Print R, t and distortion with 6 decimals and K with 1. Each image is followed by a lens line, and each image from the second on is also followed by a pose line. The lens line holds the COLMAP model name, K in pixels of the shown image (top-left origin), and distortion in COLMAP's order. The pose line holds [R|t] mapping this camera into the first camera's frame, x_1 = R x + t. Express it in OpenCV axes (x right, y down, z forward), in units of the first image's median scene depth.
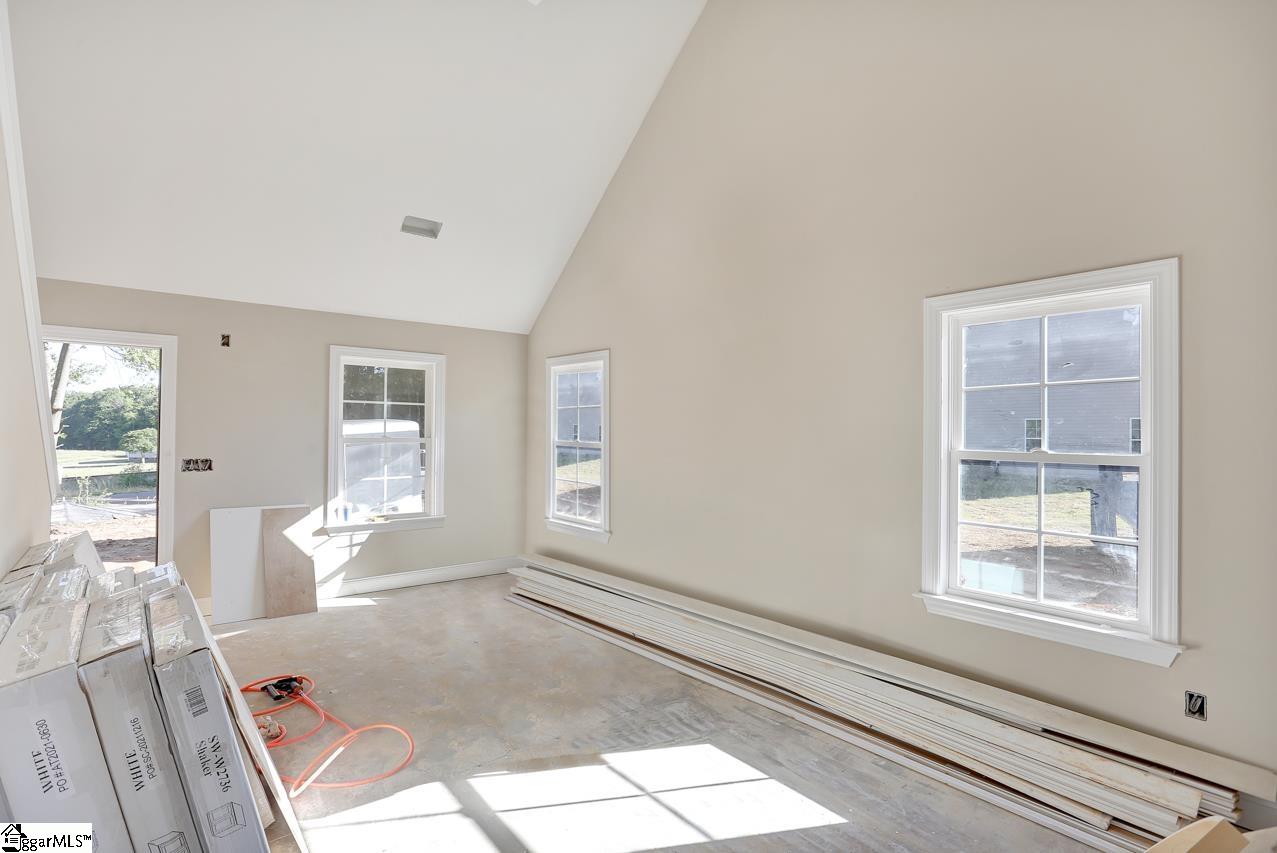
lens RADIAL K [[652.6, 0, 648.0], [0, 652.6, 424.6], [0, 0, 1]] dist [-0.005058, -0.003662]
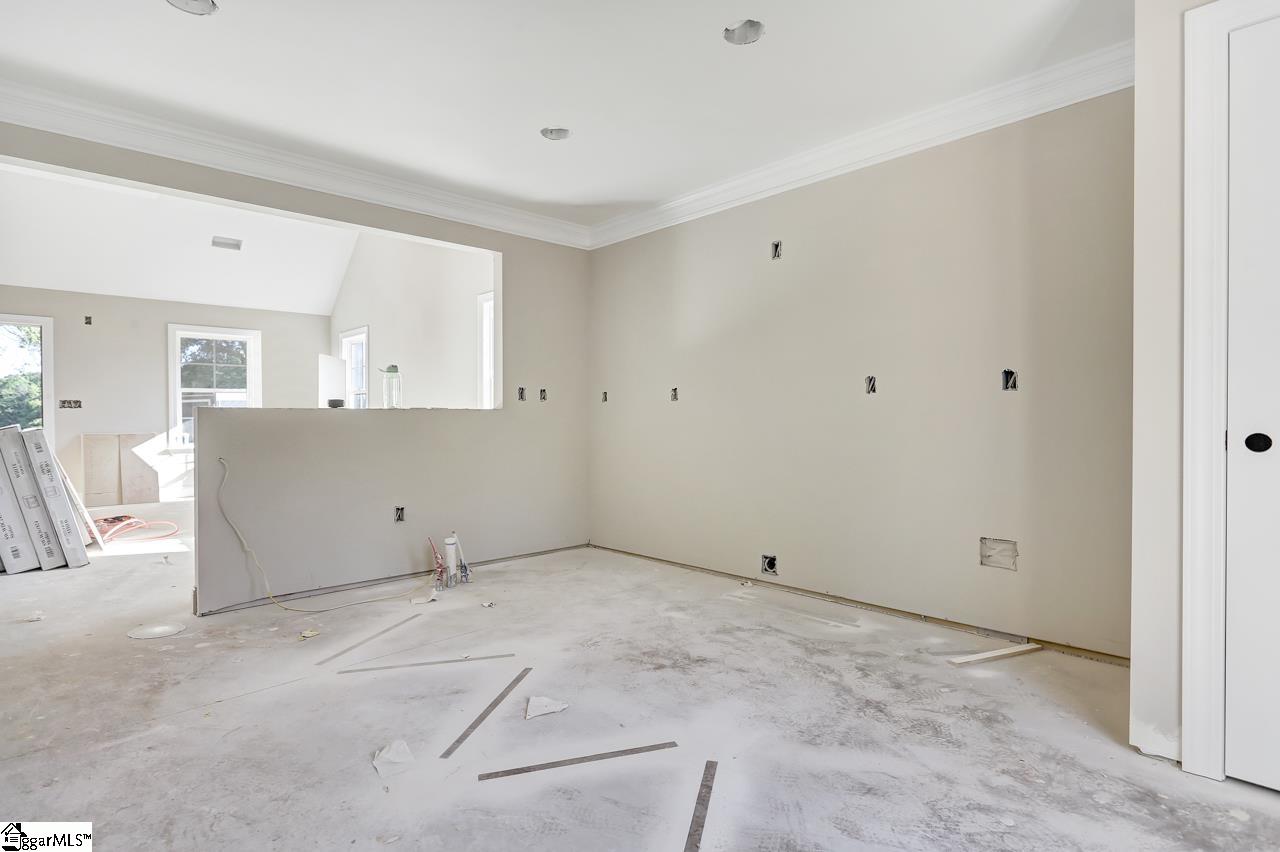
lens RADIAL K [[654.1, 0, 638.4], [0, 654.1, 424.1], [0, 0, 1]] dist [-0.005058, -0.003662]
pose [[0.997161, -0.013830, 0.074019, 0.491089], [0.011810, 0.999547, 0.027665, 0.080863], [-0.074368, -0.026712, 0.996873, -0.580499]]
